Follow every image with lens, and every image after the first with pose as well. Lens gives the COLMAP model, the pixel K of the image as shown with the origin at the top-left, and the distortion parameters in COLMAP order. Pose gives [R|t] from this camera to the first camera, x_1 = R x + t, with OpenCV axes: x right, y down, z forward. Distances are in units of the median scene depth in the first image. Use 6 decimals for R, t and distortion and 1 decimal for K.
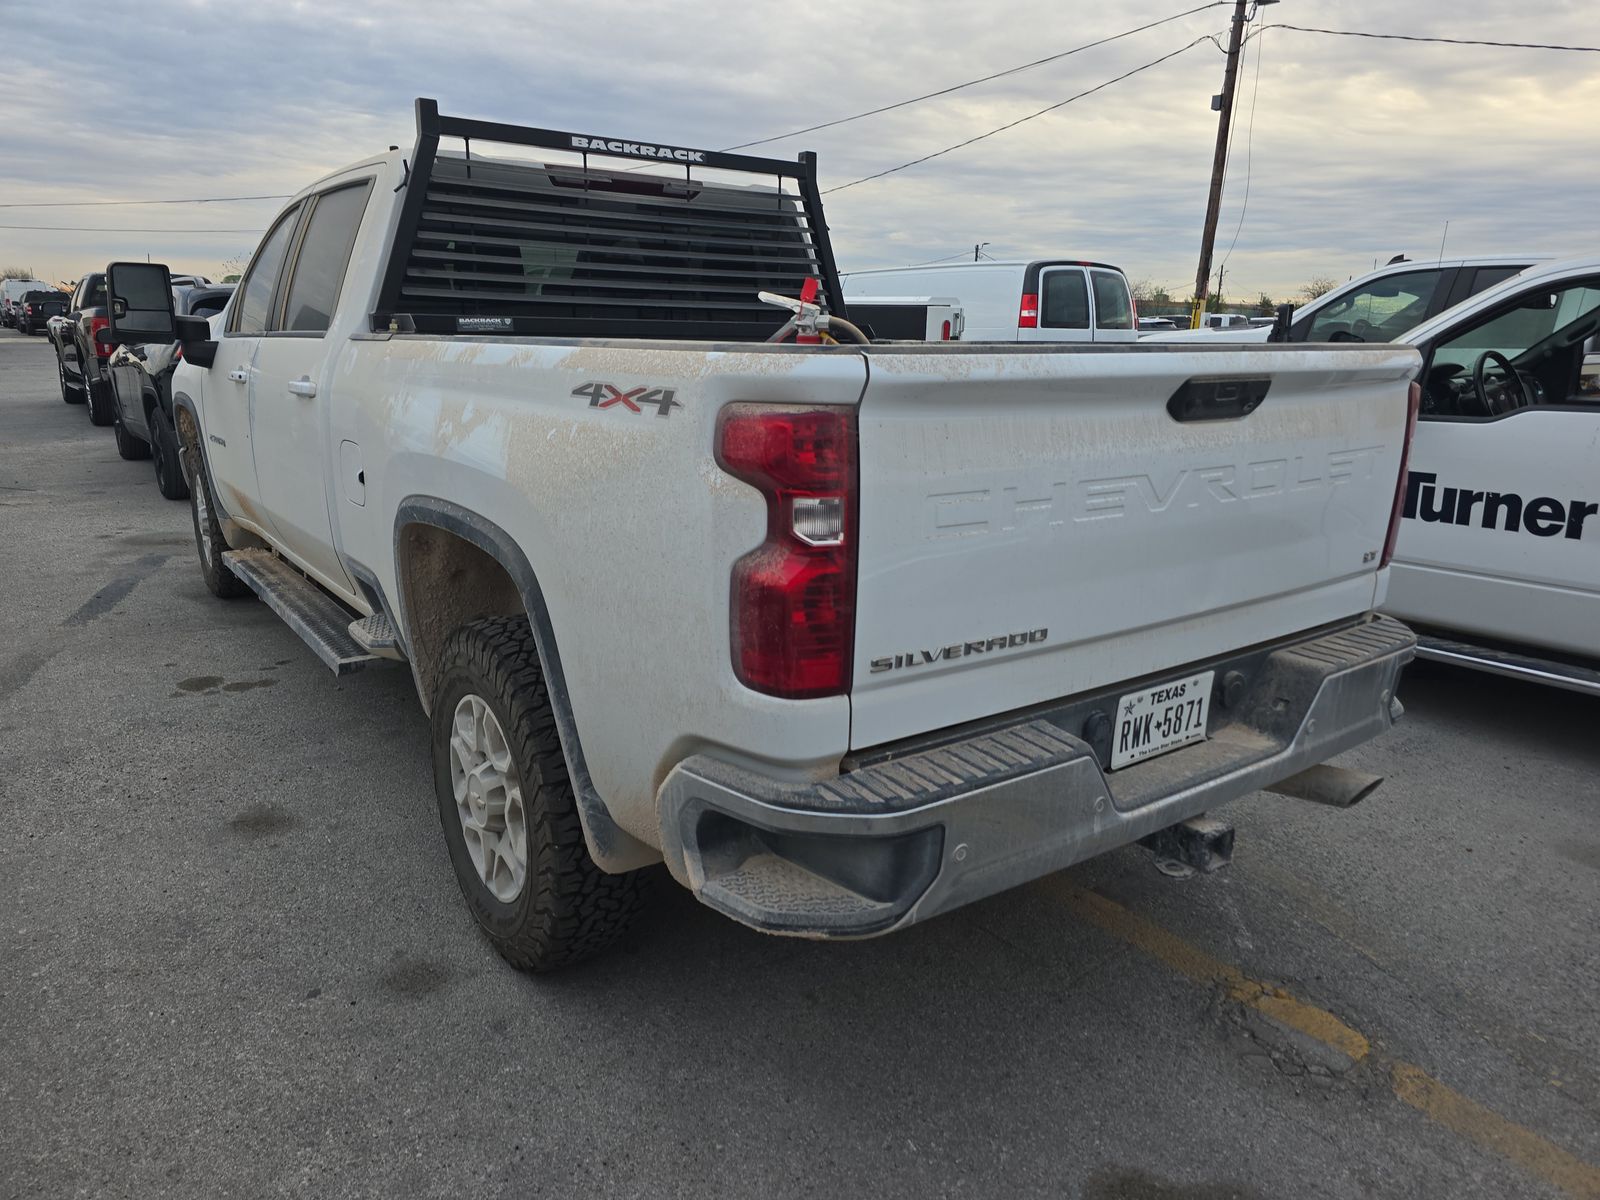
lens RADIAL K [[1064.2, 0, 783.6], [0, 1064.2, 593.5], [0, 0, 1]] dist [0.053075, -0.045811]
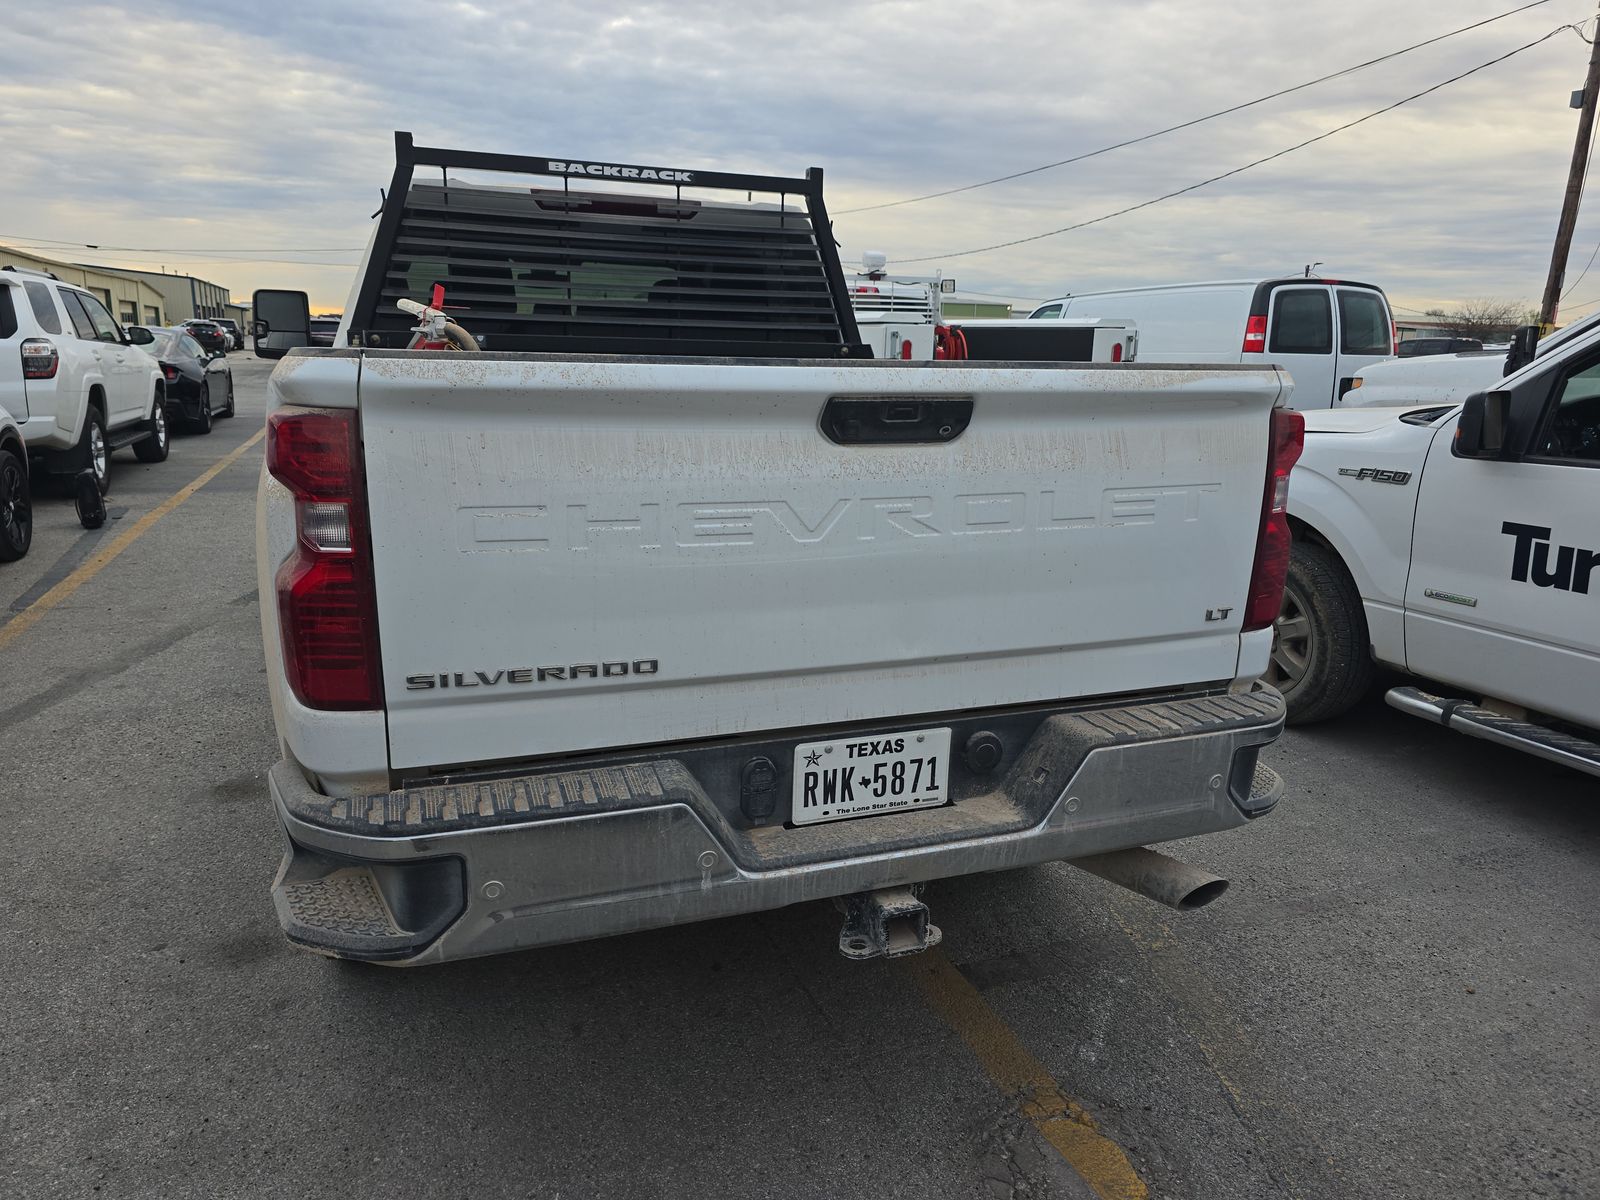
lens RADIAL K [[1064.2, 0, 788.6], [0, 1064.2, 590.8], [0, 0, 1]] dist [0.053075, -0.045811]
pose [[0.962409, 0.063885, -0.263984, 0.374705], [-0.070805, 0.997349, -0.016776, -0.012565], [0.262213, 0.034837, 0.964381, 0.086376]]
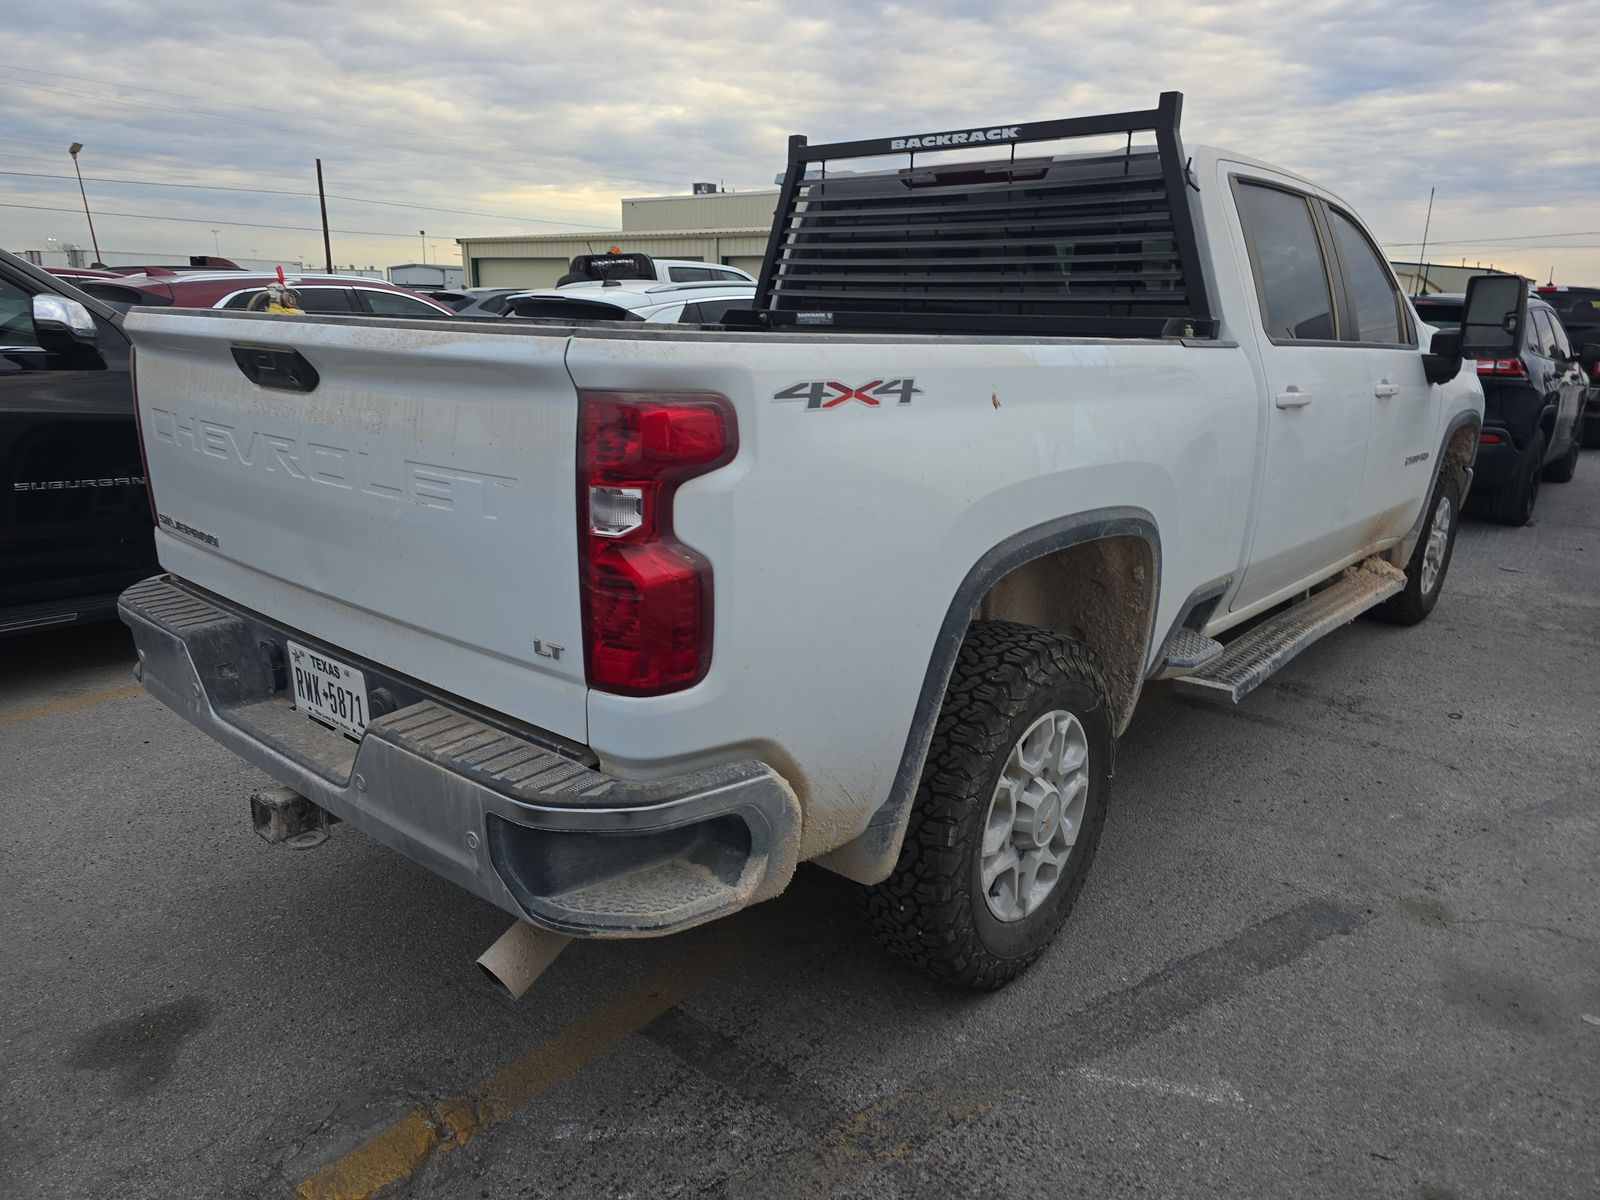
lens RADIAL K [[1064.2, 0, 814.3], [0, 1064.2, 590.8], [0, 0, 1]] dist [0.053075, -0.045811]
pose [[0.244428, 0.233172, -0.941215, 1.012725], [-0.253573, 0.952251, 0.170055, -0.188053], [0.935925, 0.197101, 0.291883, 0.812841]]
